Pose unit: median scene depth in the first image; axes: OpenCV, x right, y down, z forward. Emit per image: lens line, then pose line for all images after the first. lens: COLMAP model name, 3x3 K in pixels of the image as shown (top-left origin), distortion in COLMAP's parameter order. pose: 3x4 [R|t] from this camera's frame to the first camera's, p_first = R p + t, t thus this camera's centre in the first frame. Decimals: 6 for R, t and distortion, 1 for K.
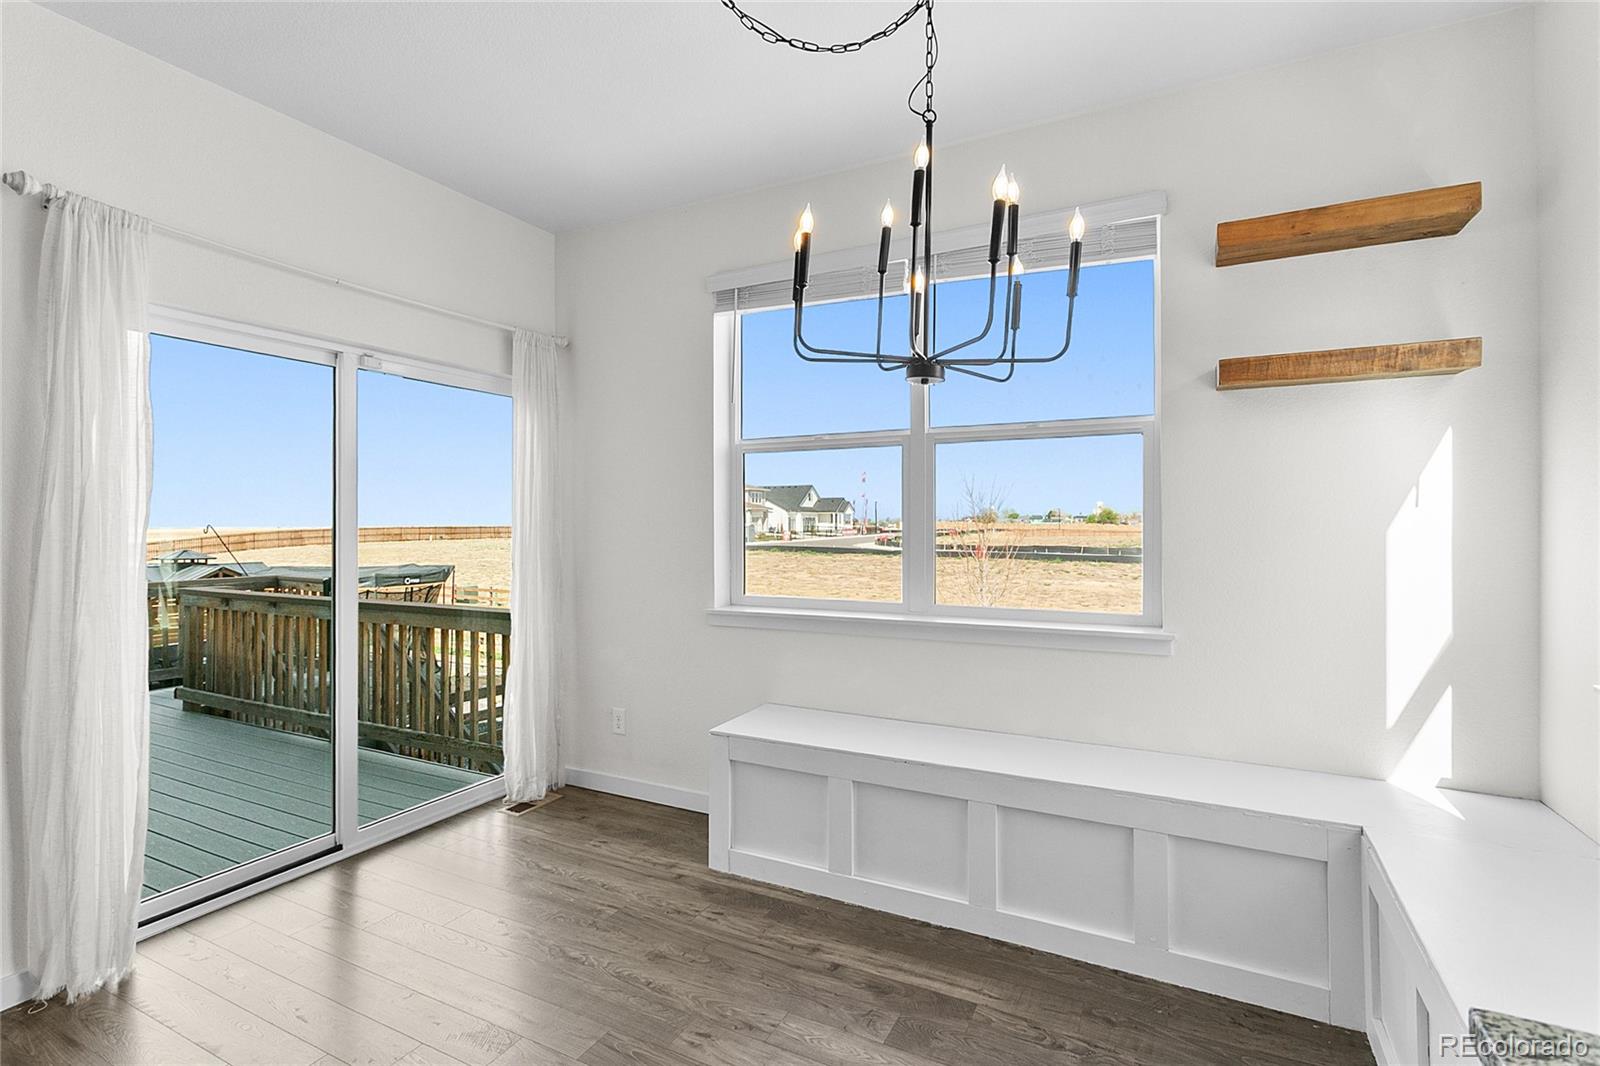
lens RADIAL K [[769.4, 0, 782.7], [0, 769.4, 518.0], [0, 0, 1]] dist [-0.002035, 0.000222]
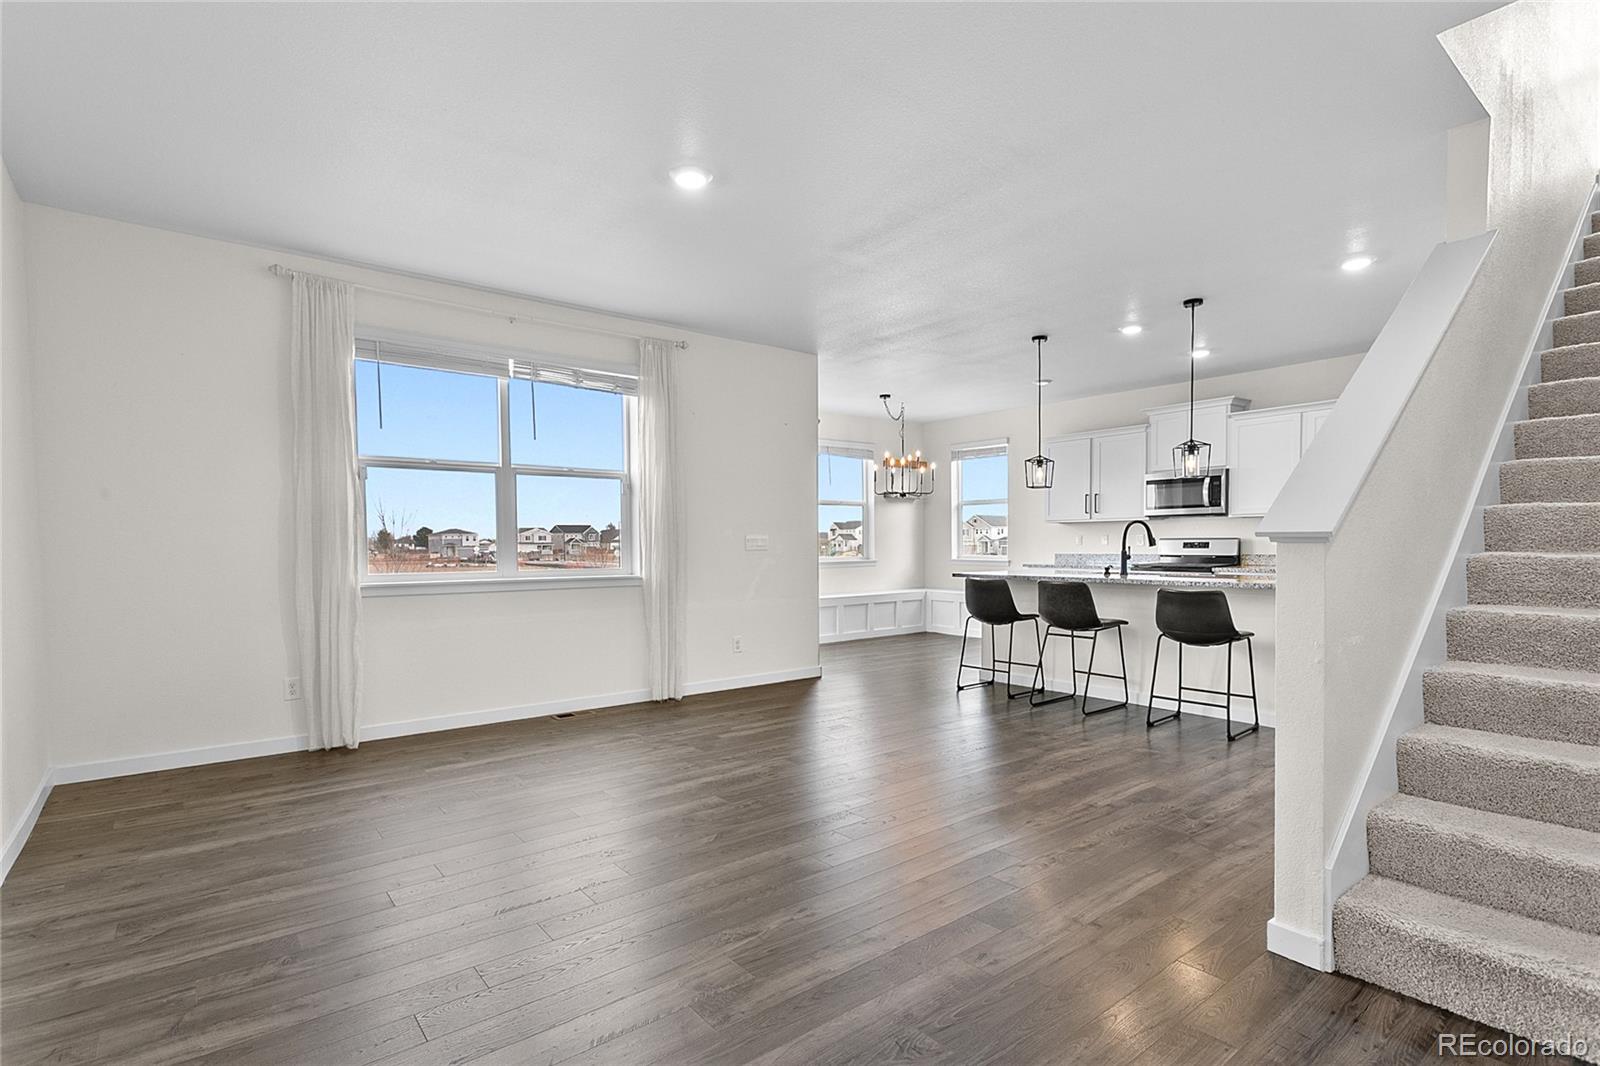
lens RADIAL K [[778.7, 0, 787.6], [0, 778.7, 578.9], [0, 0, 1]] dist [0.002059, 0.000350]
pose [[0.407999, -0.043427, 0.911949, -3.046043], [0.005136, 0.998961, 0.045273, 0.063308], [-0.912968, -0.013788, 0.407798, -0.180794]]
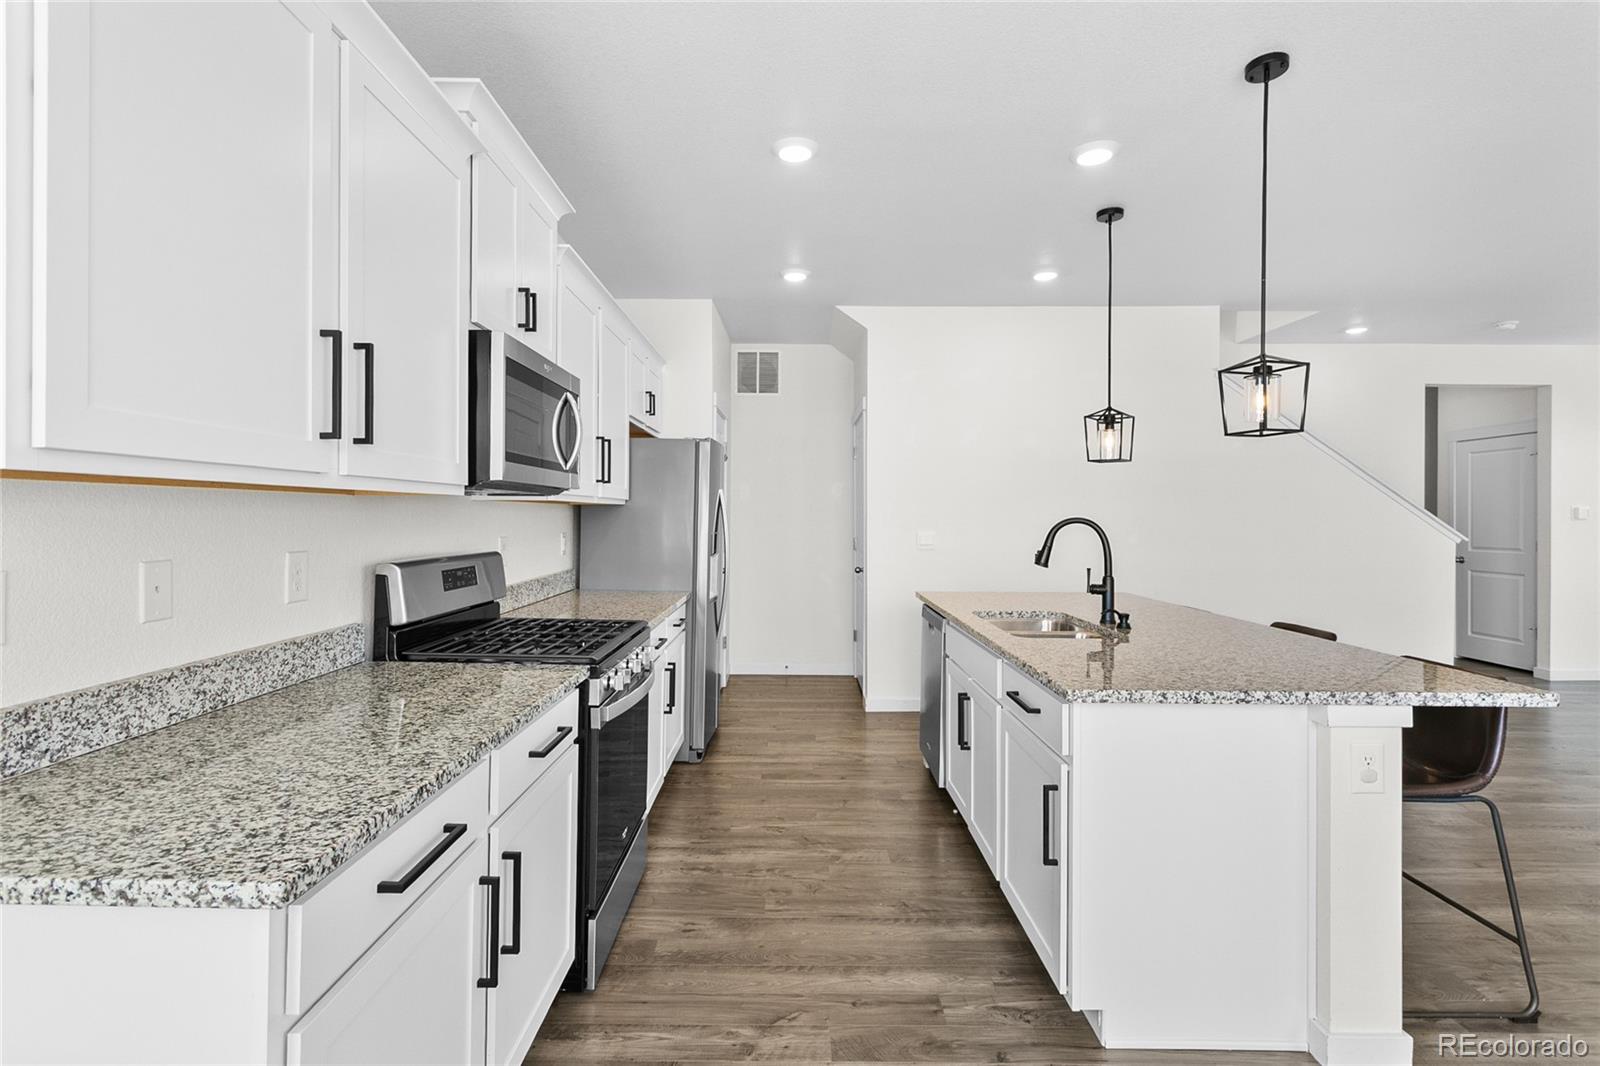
lens RADIAL K [[763.9, 0, 784.5], [0, 763.9, 511.3], [0, 0, 1]] dist [0.004396, 0.000090]
pose [[-0.889485, -0.004836, -0.456939, 0.176957], [-0.001919, 0.999975, -0.006849, 0.003246], [0.456960, -0.005215, -0.889472, 0.604043]]
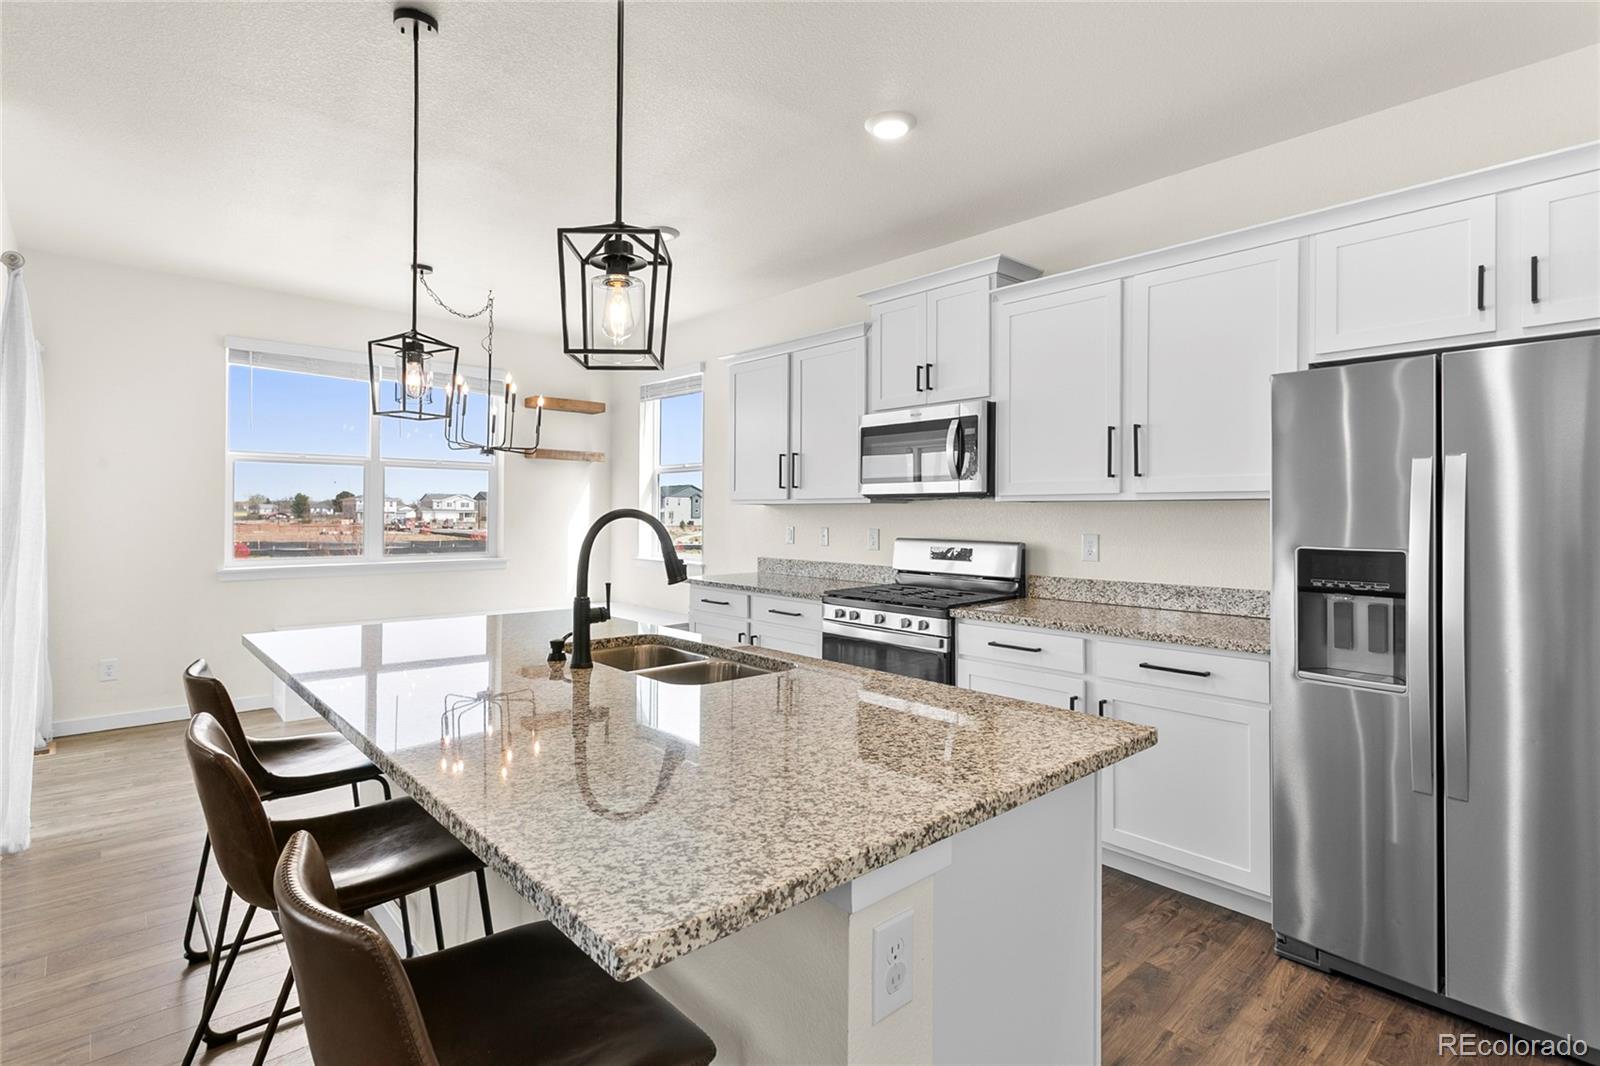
lens RADIAL K [[777.8, 0, 779.7], [0, 777.8, 510.0], [0, 0, 1]] dist [0.002675, 0.000335]
pose [[0.351037, 0.009771, 0.936311, -1.352329], [-0.010702, 0.999922, -0.006423, 0.008055], [-0.936301, -0.007766, 0.351114, -0.584210]]
